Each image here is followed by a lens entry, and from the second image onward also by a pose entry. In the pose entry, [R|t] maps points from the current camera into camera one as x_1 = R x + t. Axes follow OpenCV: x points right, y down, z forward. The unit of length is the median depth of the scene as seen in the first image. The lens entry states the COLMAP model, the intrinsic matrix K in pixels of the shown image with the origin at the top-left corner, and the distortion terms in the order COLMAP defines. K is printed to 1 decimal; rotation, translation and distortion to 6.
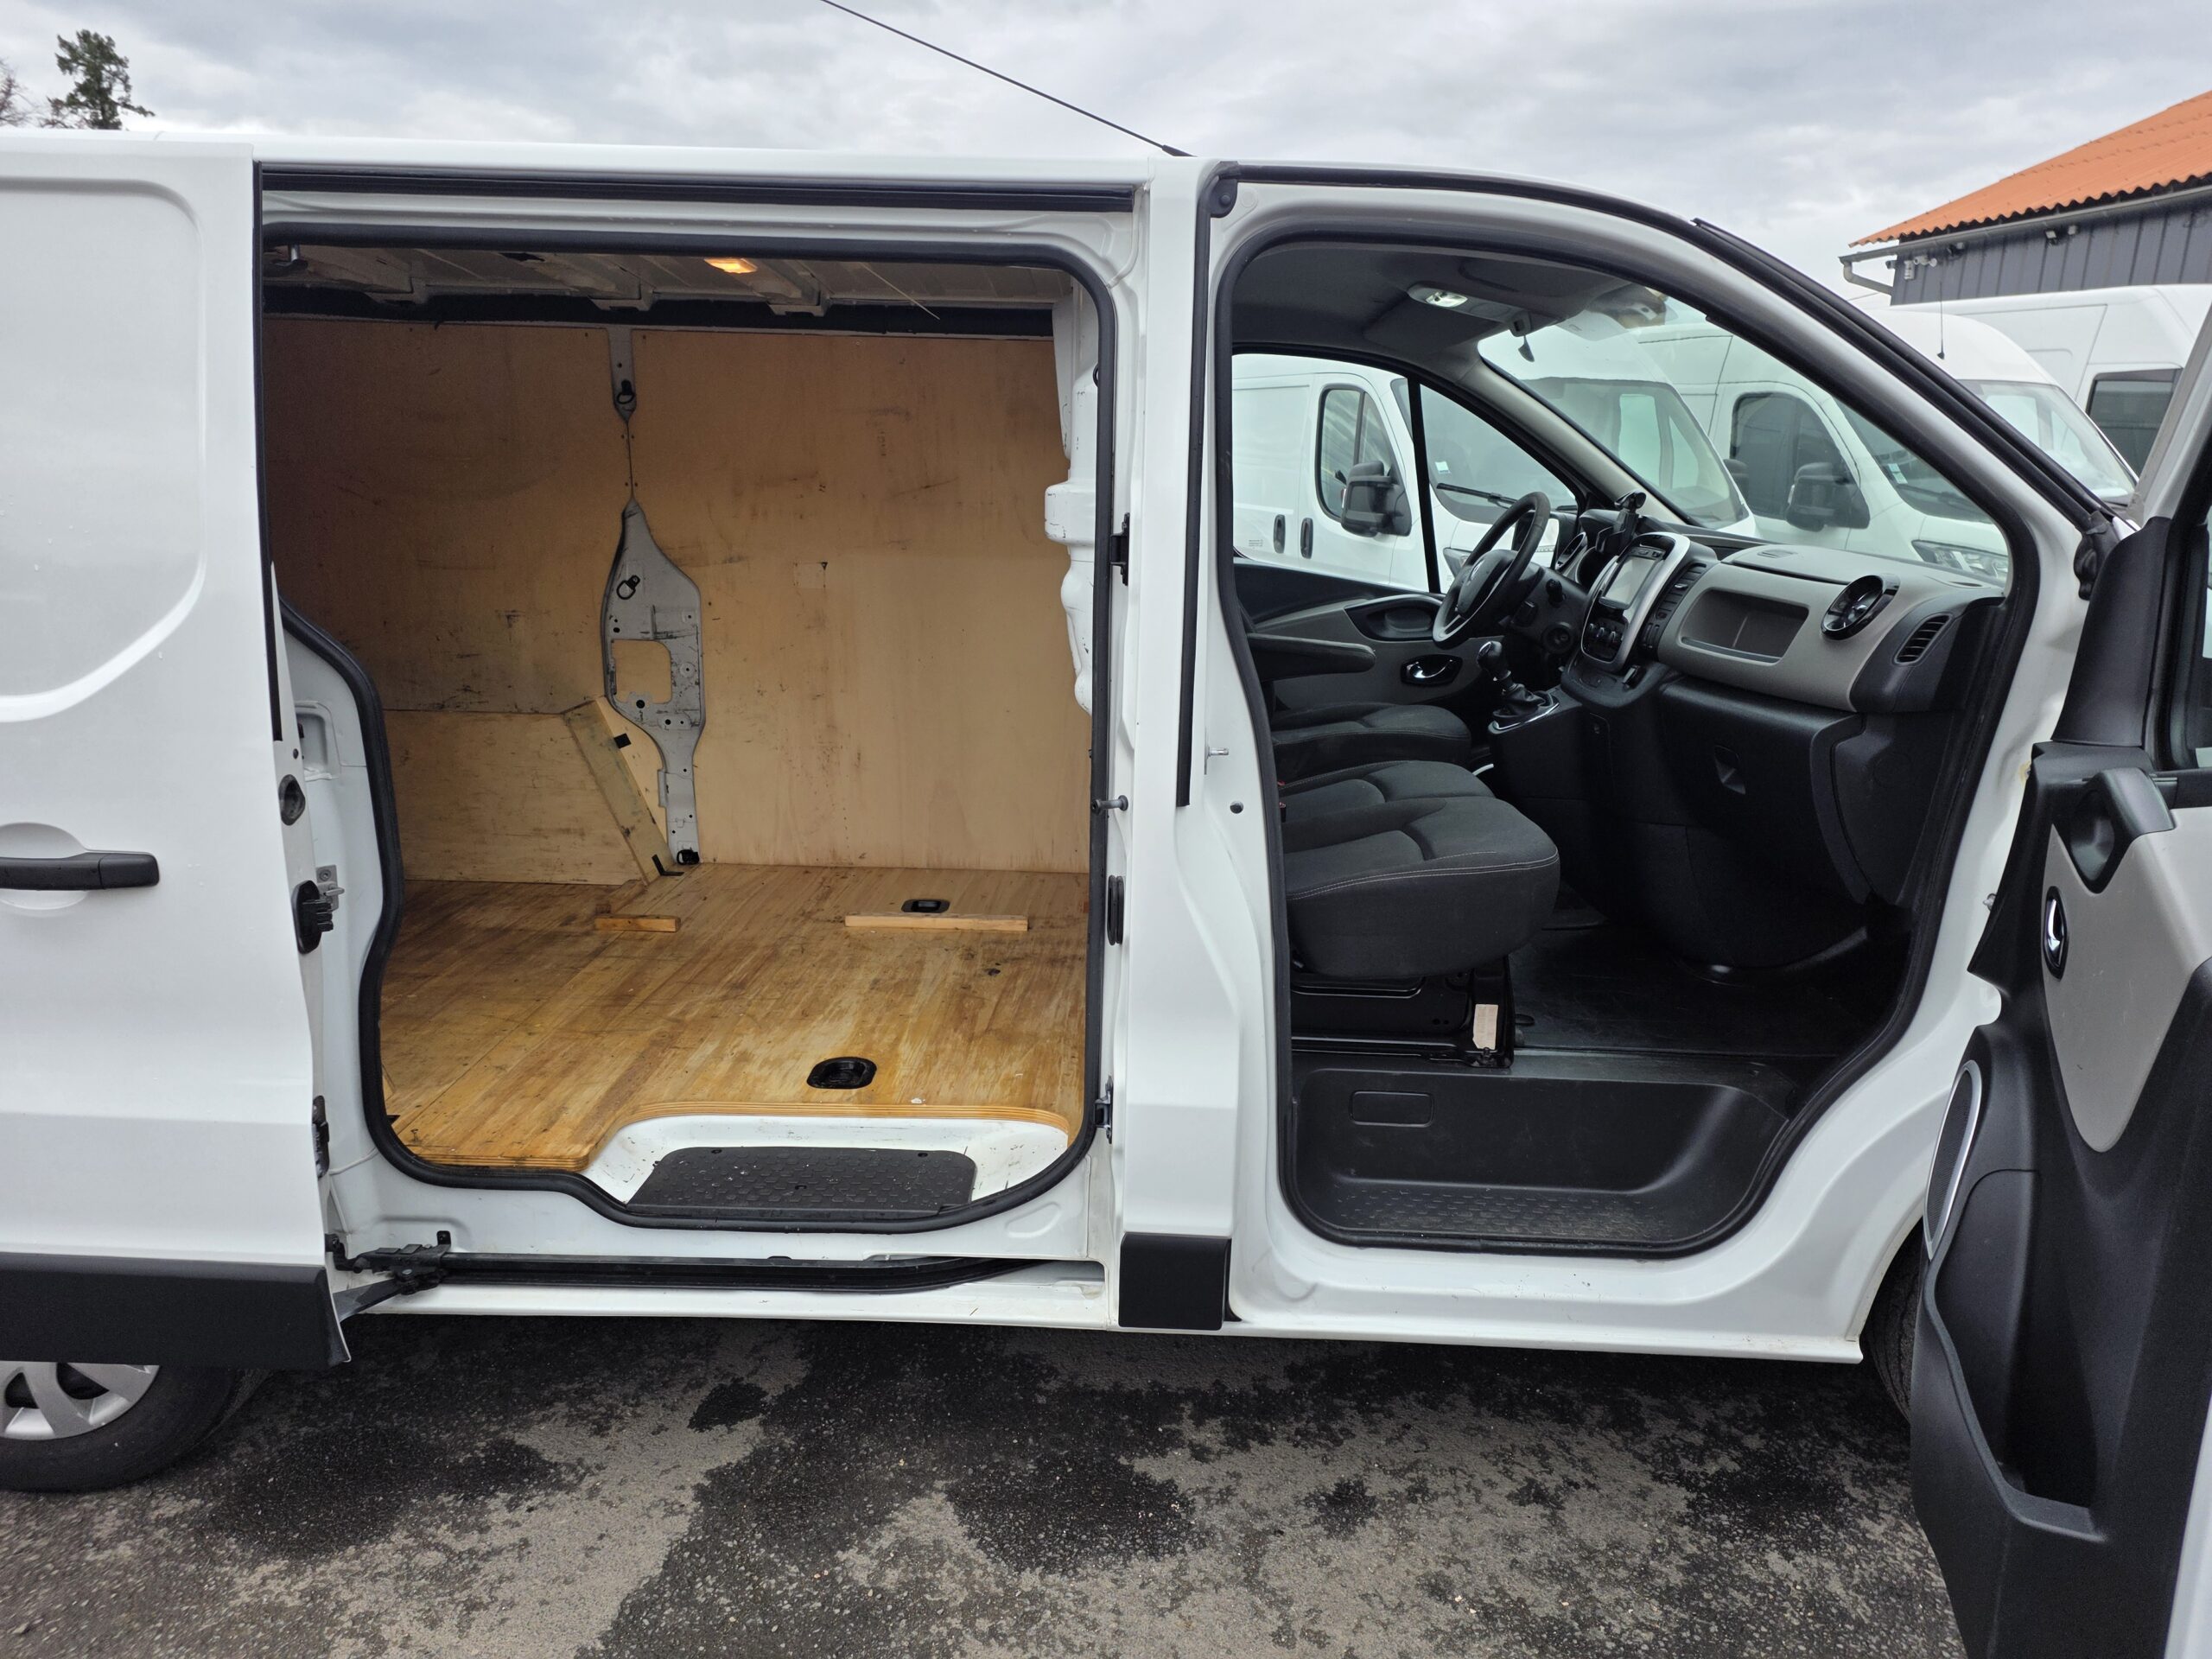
lens RADIAL K [[1463.7, 0, 1104.4], [0, 1463.7, 844.2], [0, 0, 1]] dist [0.048748, -0.031690]
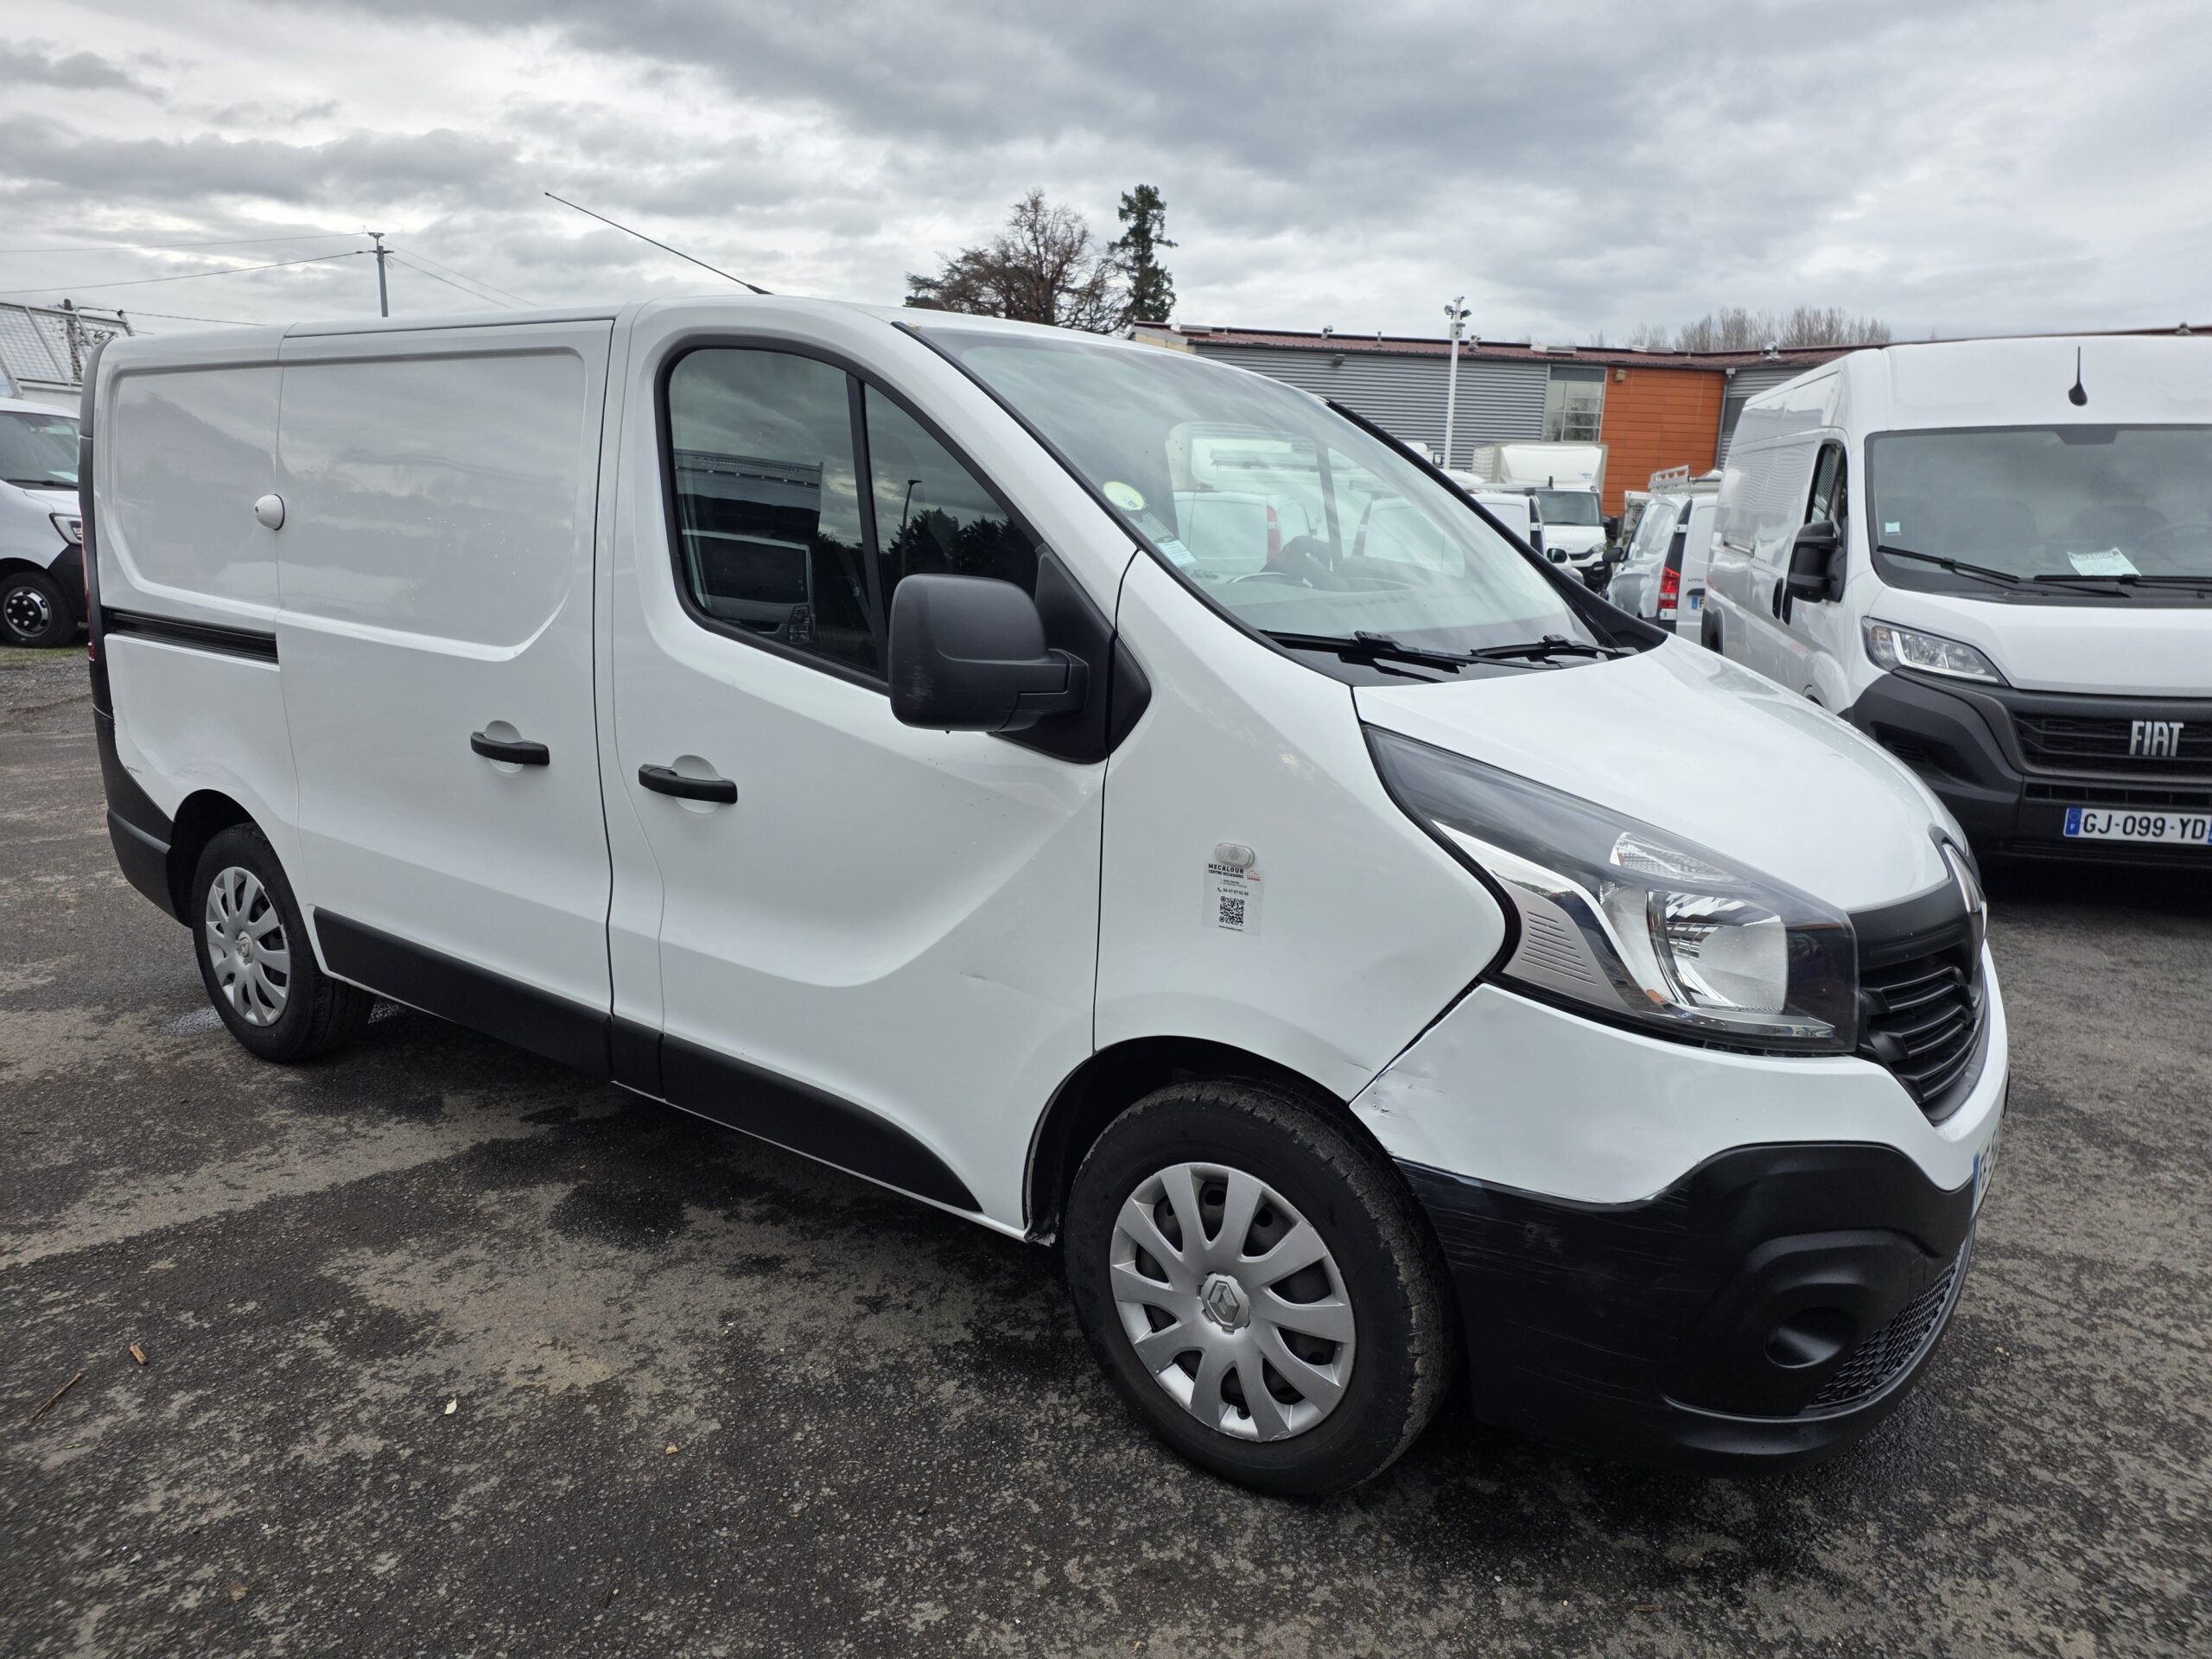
lens RADIAL K [[1463.7, 0, 1119.3], [0, 1463.7, 833.4], [0, 0, 1]] dist [0.048748, -0.031690]
pose [[0.832586, 0.123134, -0.540035, 0.964308], [-0.150566, 0.988577, -0.006725, 0.015038], [0.533039, 0.086910, 0.841615, 0.008422]]
